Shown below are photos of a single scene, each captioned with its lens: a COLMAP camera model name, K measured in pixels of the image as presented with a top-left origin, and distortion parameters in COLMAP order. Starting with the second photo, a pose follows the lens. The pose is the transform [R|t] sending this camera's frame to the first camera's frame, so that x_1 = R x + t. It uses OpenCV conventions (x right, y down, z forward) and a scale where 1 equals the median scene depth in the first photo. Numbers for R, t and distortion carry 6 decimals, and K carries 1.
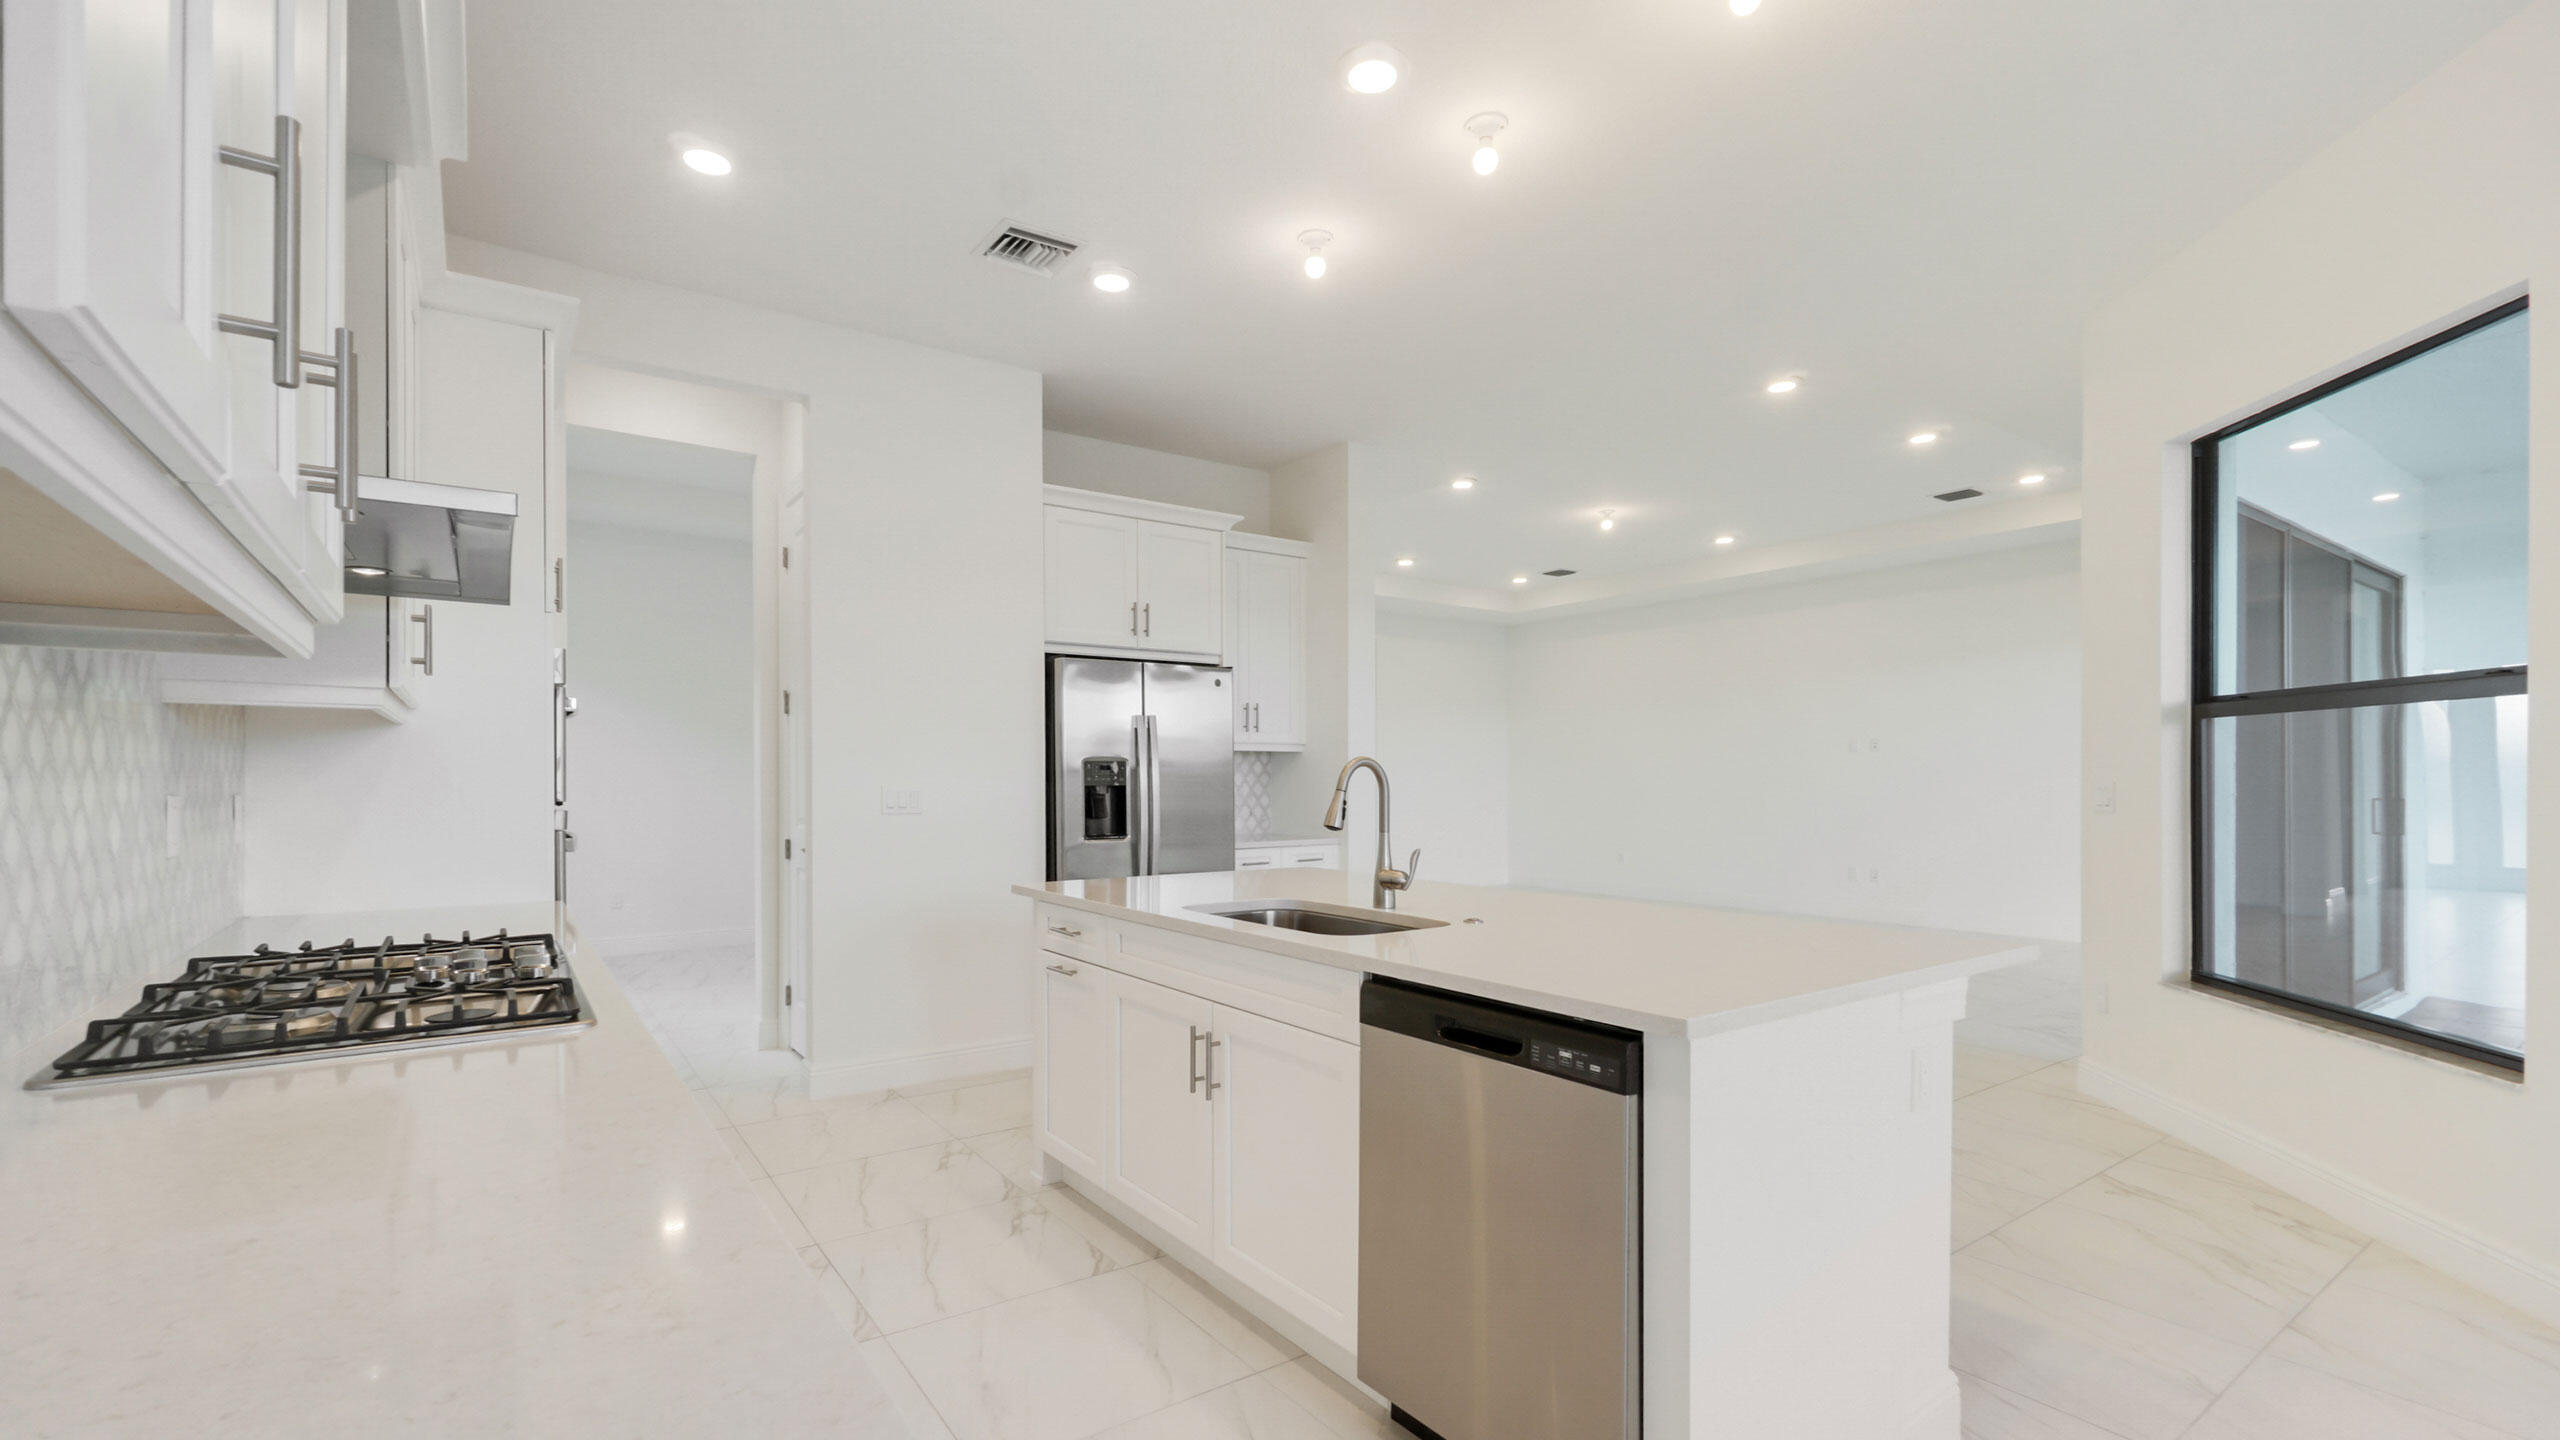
lens RADIAL K [[1093.5, 0, 1275.5], [0, 1093.5, 785.6], [0, 0, 1]] dist [0.010738, -0.000392]
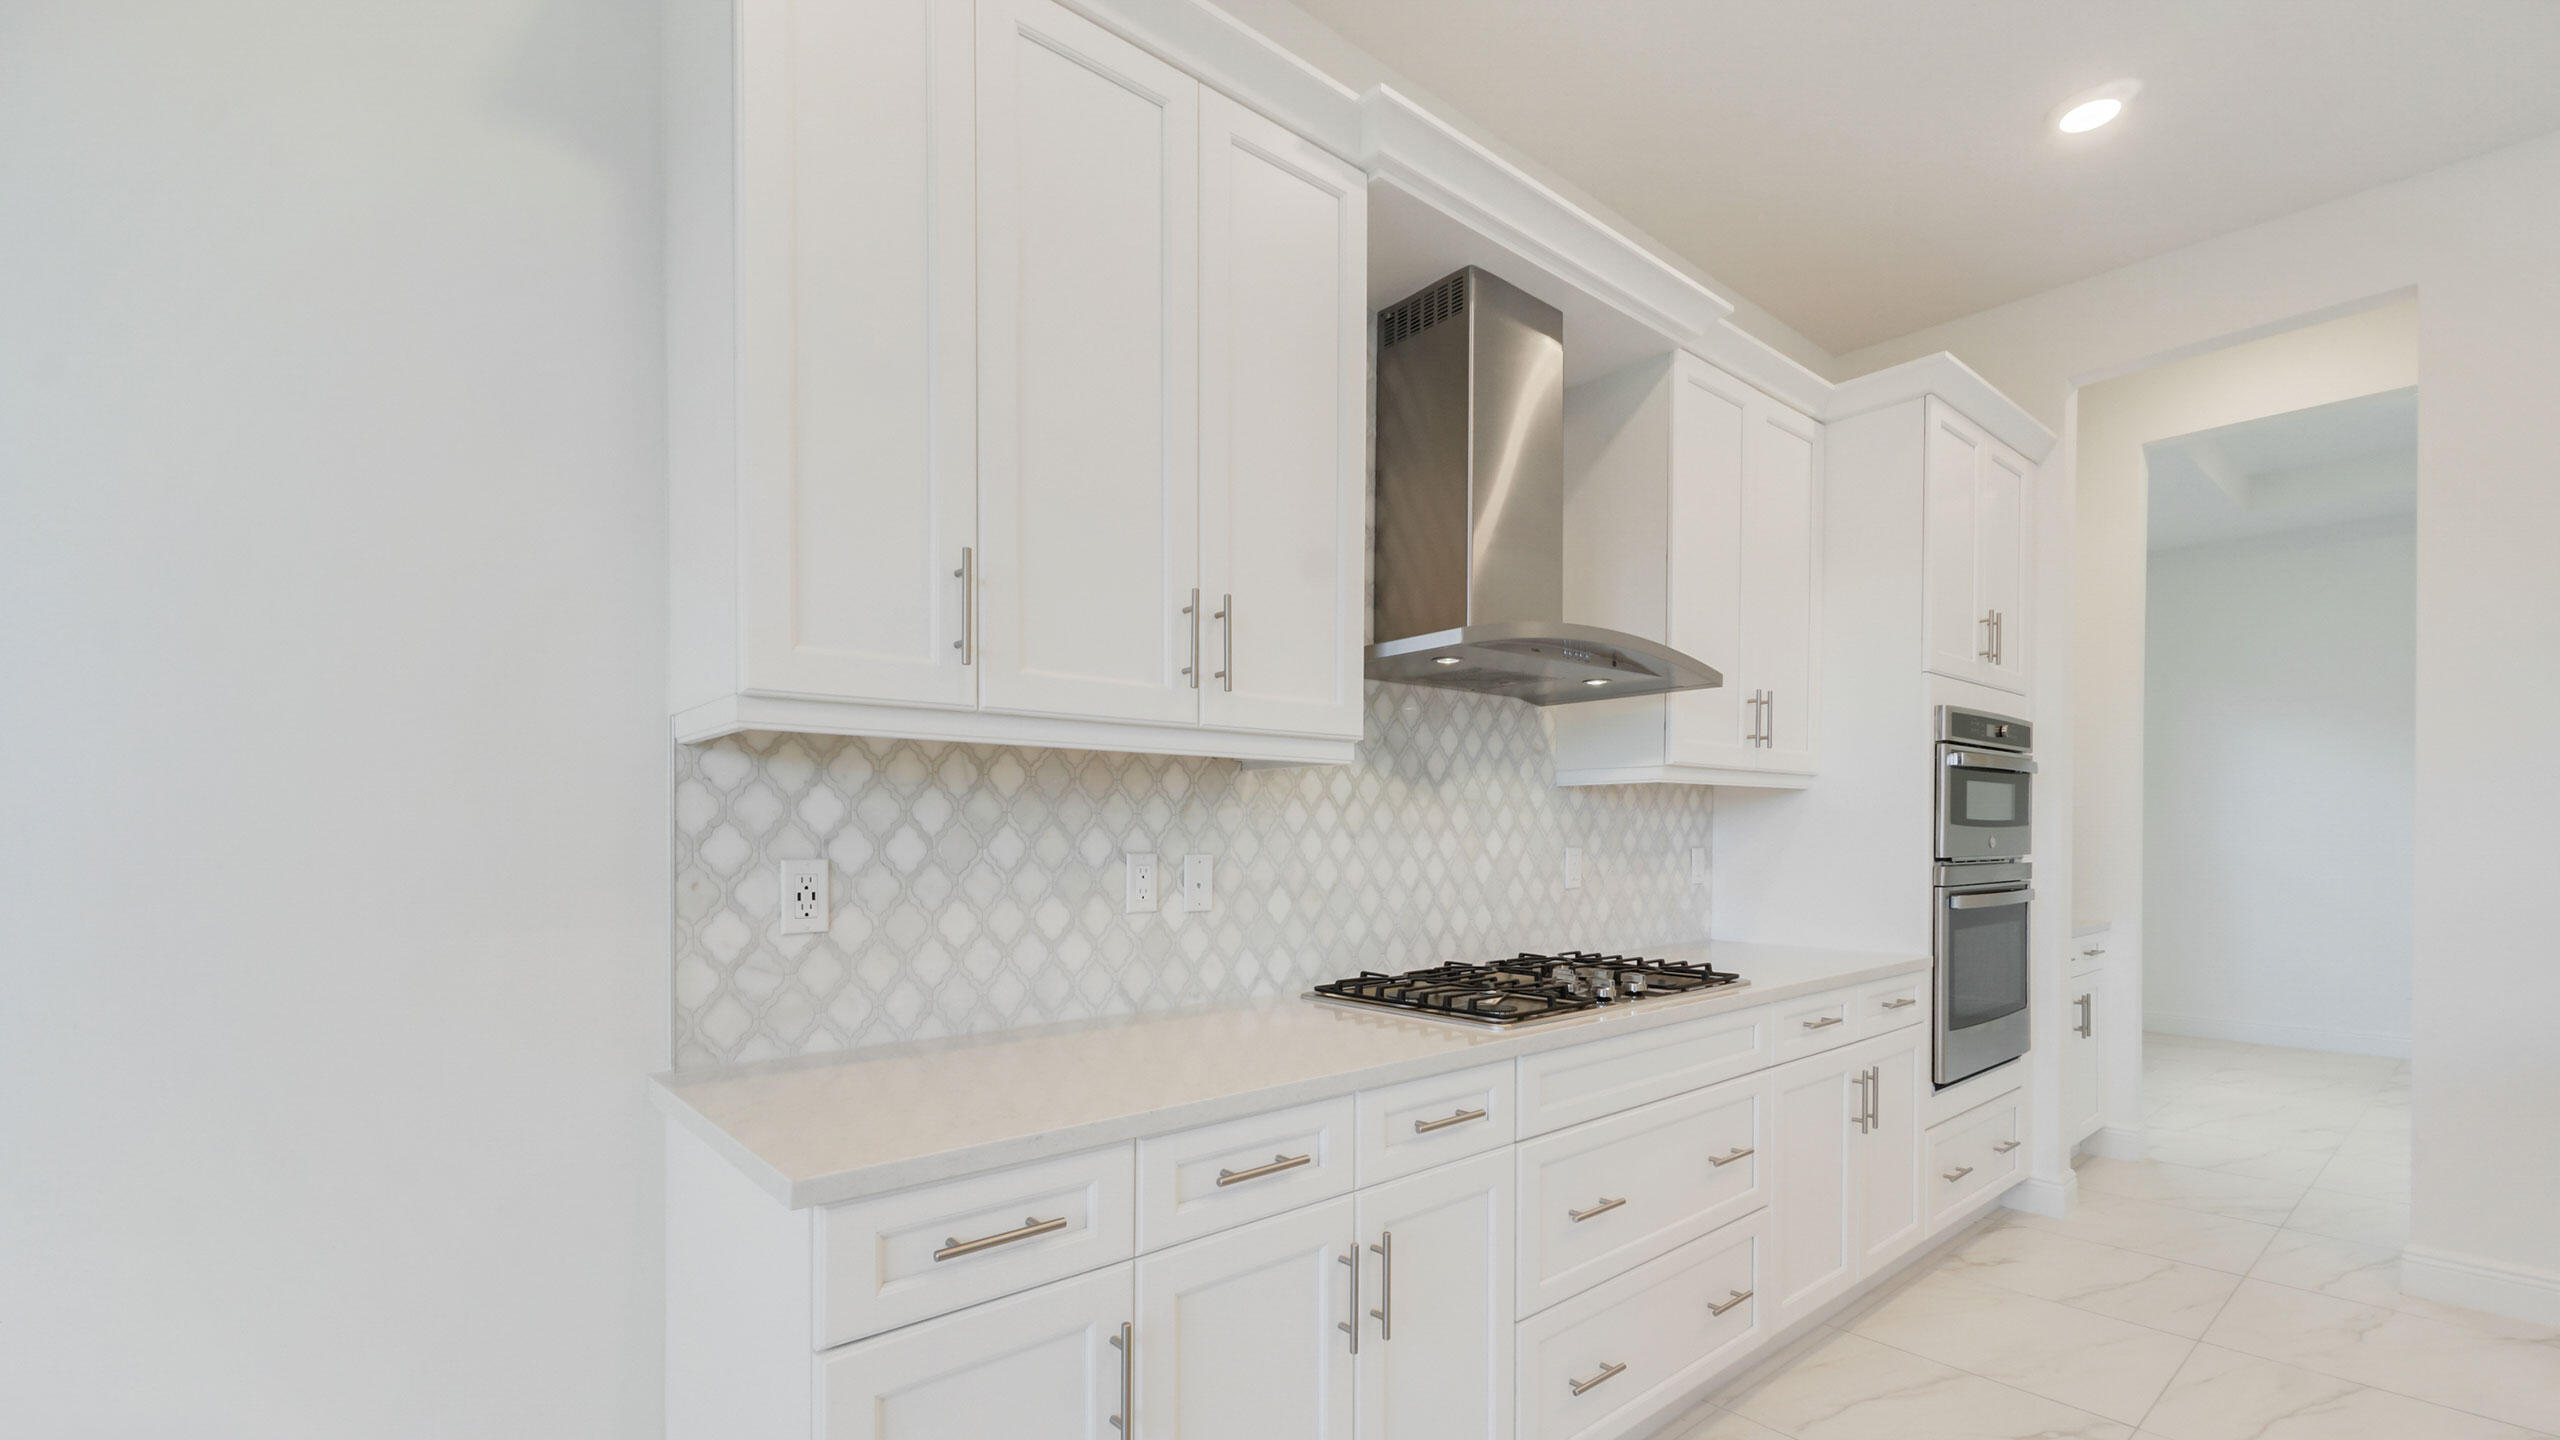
lens RADIAL K [[1093.2, 0, 1273.5], [0, 1093.2, 834.9], [0, 0, 1]] dist [0.017924, -0.000023]
pose [[0.084703, 0.000001, -0.996406, 0.188270], [-0.005366, 0.999985, -0.000455, -0.002031], [0.996392, 0.005385, 0.084701, 0.195287]]
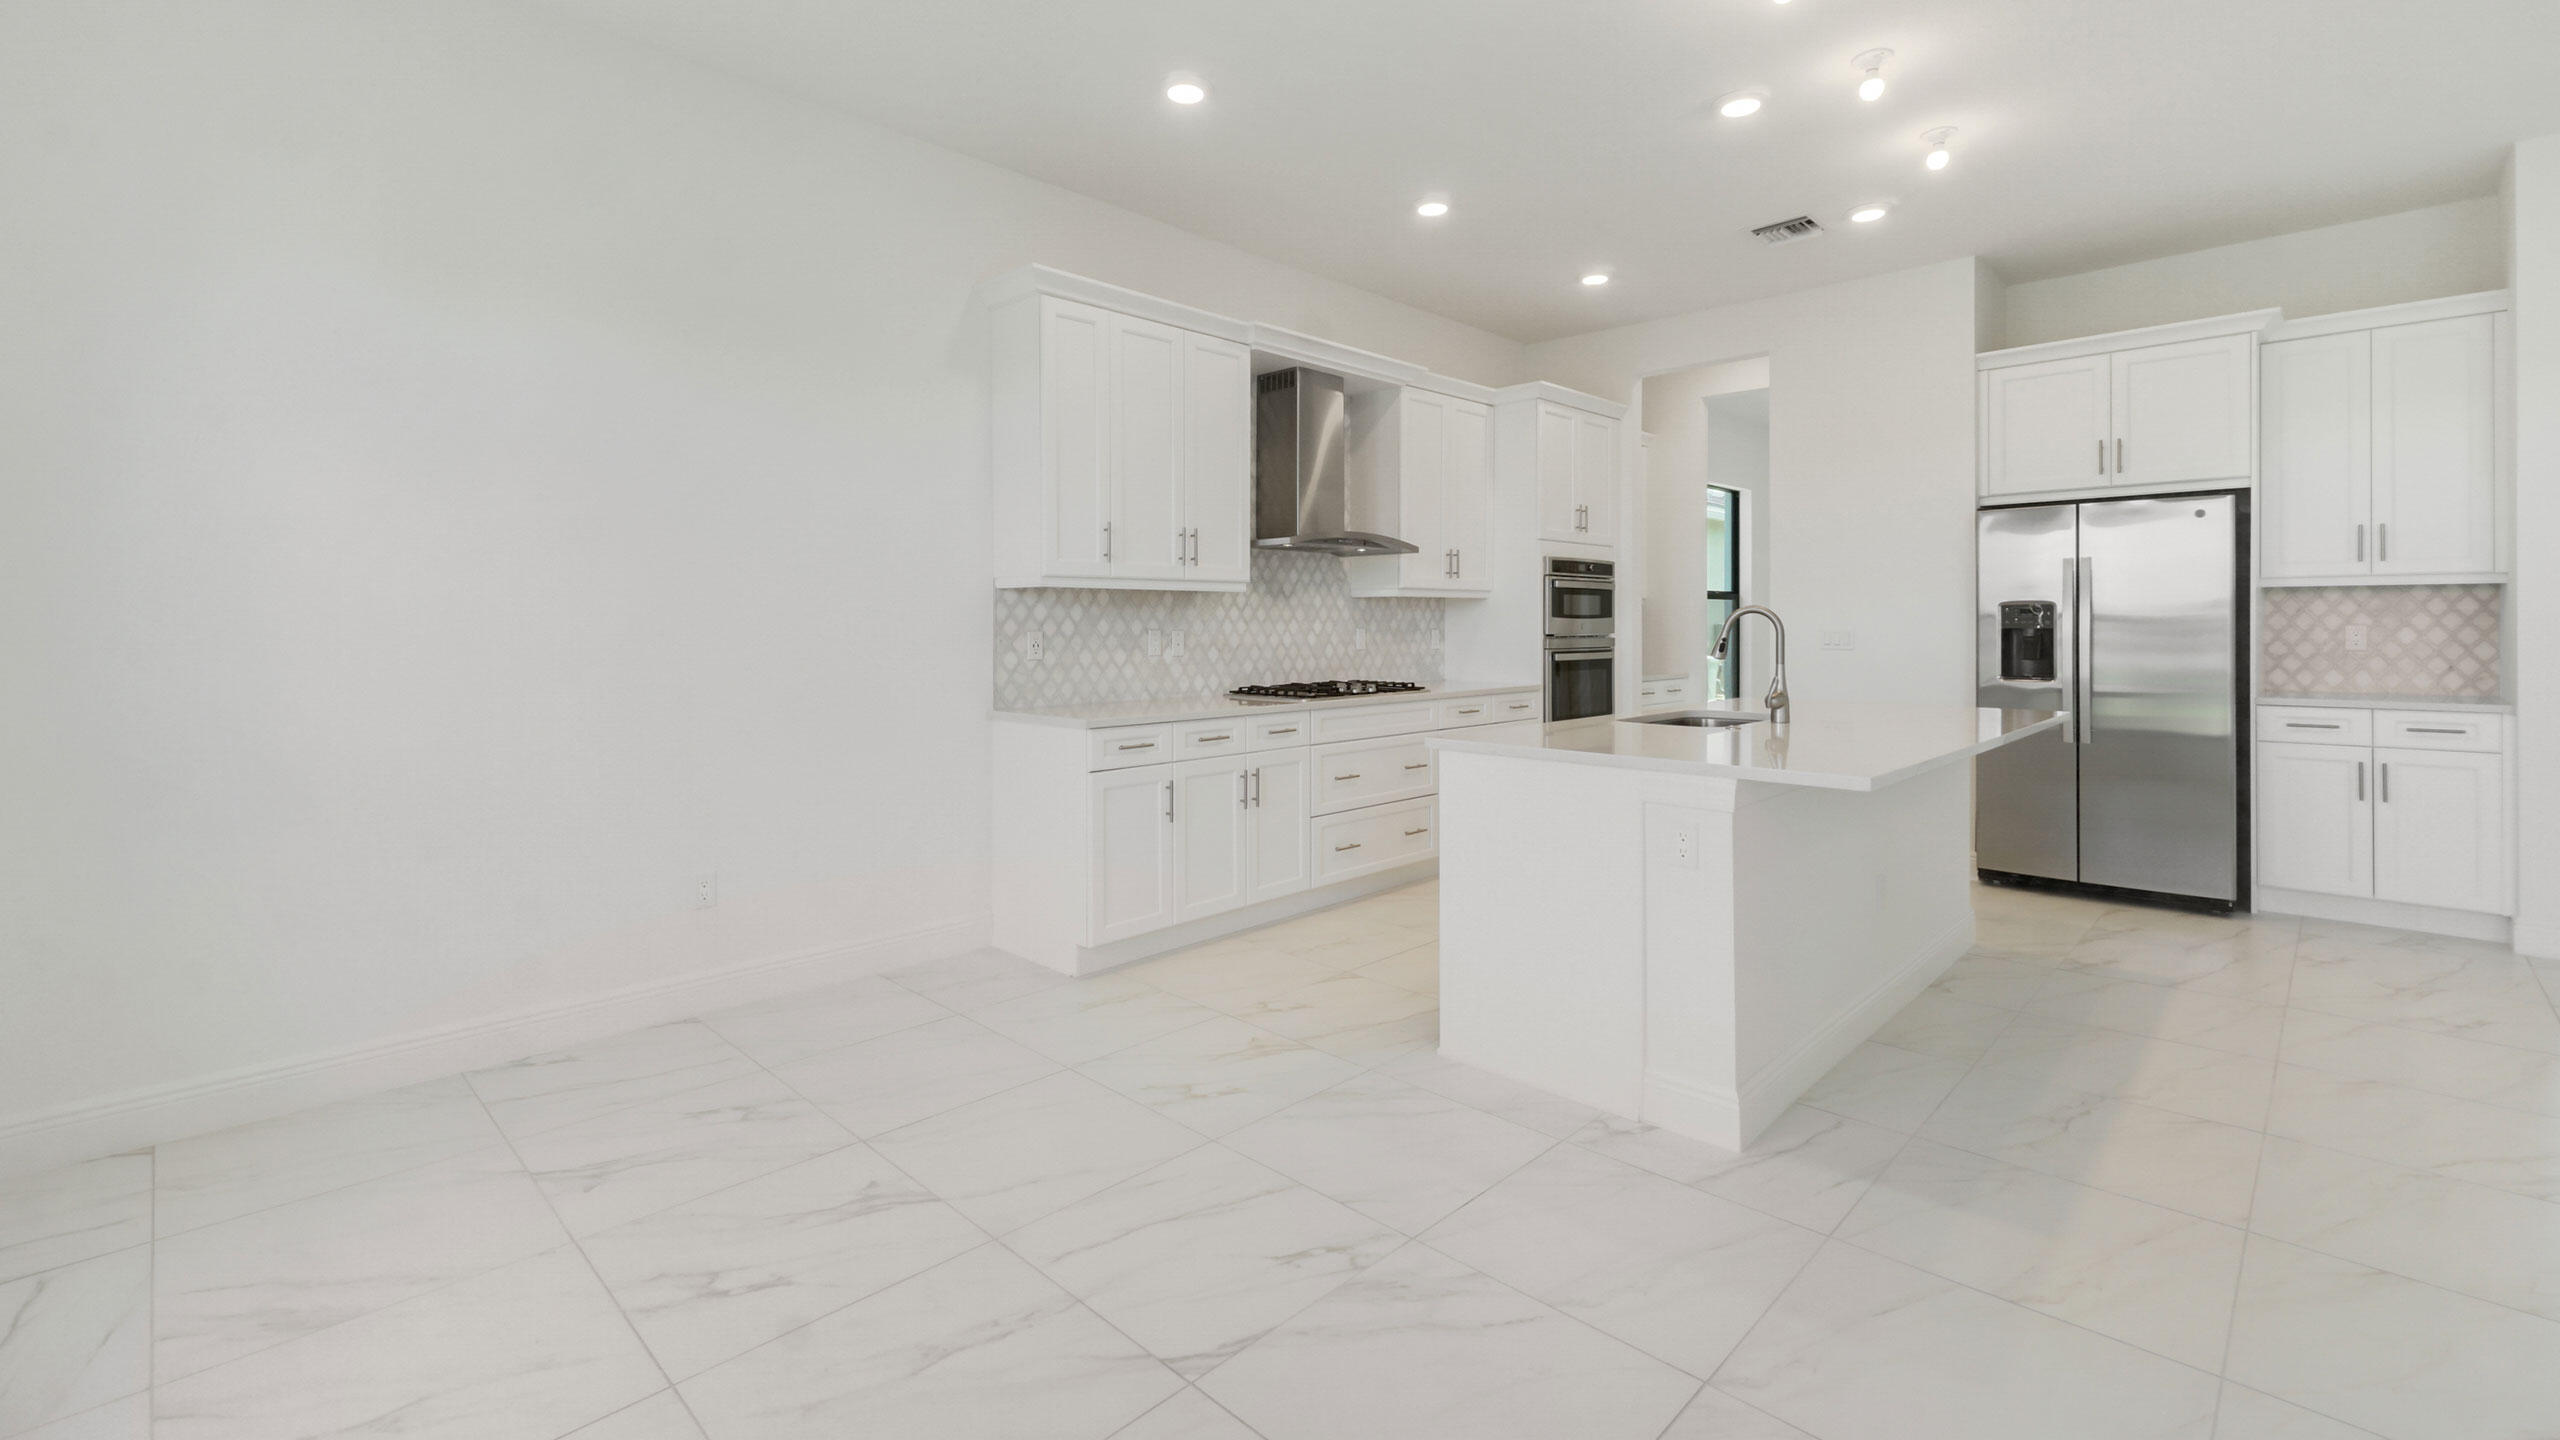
lens RADIAL K [[1090.8, 0, 1261.0], [0, 1090.8, 622.6], [0, 0, 1]] dist [0.001394, 0.000061]
pose [[0.163281, -0.000632, -0.986579, 0.758274], [-0.004542, 0.999989, -0.001392, -0.000505], [0.986569, 0.004708, 0.163276, 0.111940]]
